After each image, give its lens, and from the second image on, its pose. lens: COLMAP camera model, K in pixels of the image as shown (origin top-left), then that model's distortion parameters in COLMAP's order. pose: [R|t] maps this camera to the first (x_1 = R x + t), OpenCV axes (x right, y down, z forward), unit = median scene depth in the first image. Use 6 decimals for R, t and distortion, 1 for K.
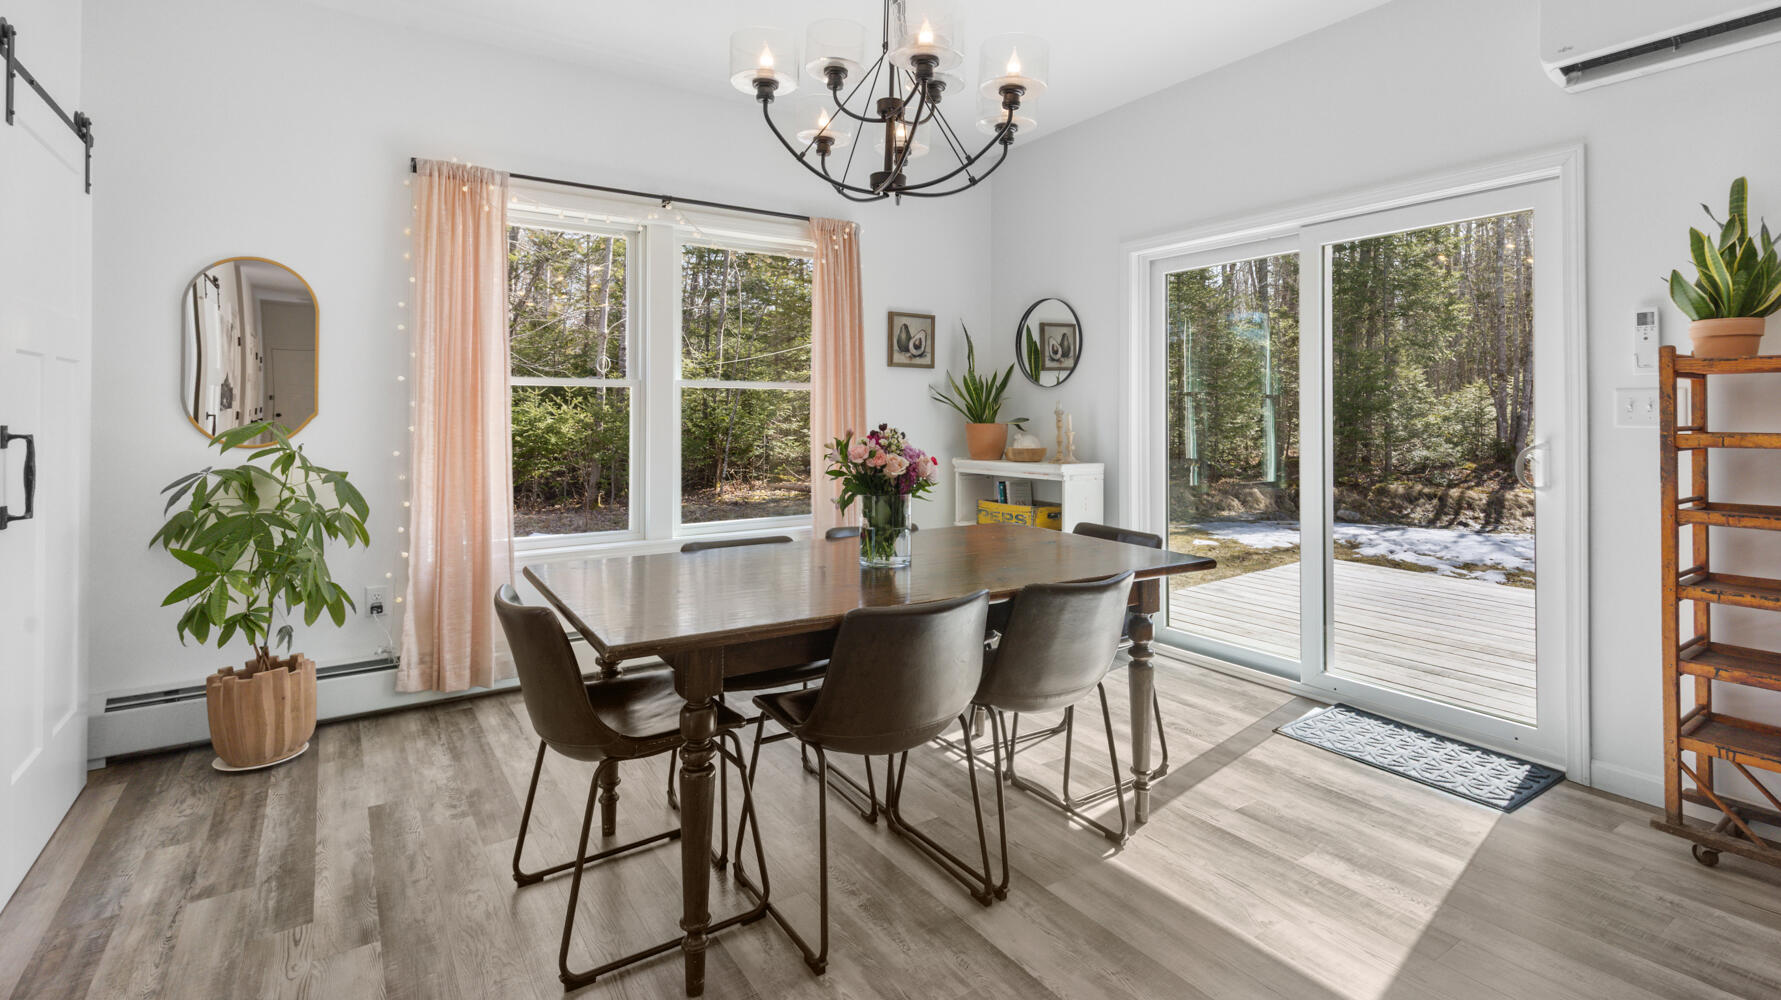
lens RADIAL K [[829.5, 0, 887.6], [0, 829.5, 410.4], [0, 0, 1]] dist [0.003120, 0.000276]
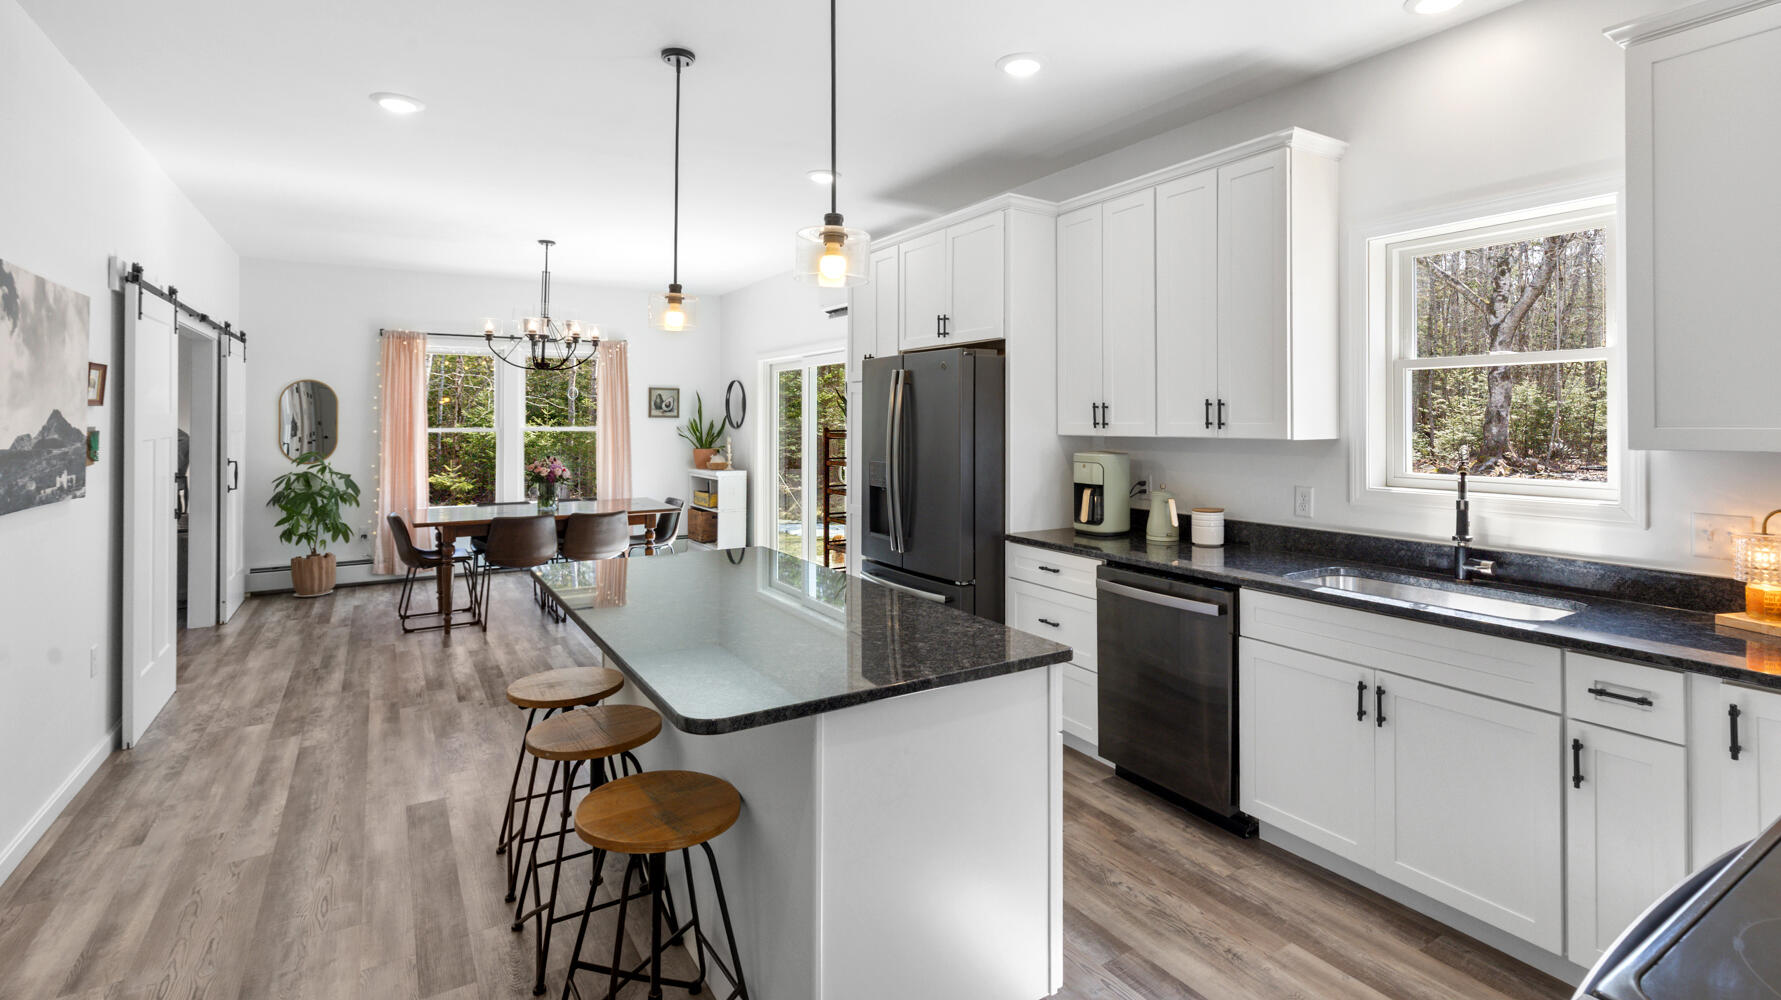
lens RADIAL K [[839.8, 0, 909.9], [0, 839.8, 418.5], [0, 0, 1]] dist [0.002190, 0.000420]
pose [[0.999541, -0.000398, -0.030291, 0.950817], [0.000502, 0.999994, 0.003407, -0.085729], [0.030290, -0.003421, 0.999535, -1.252084]]
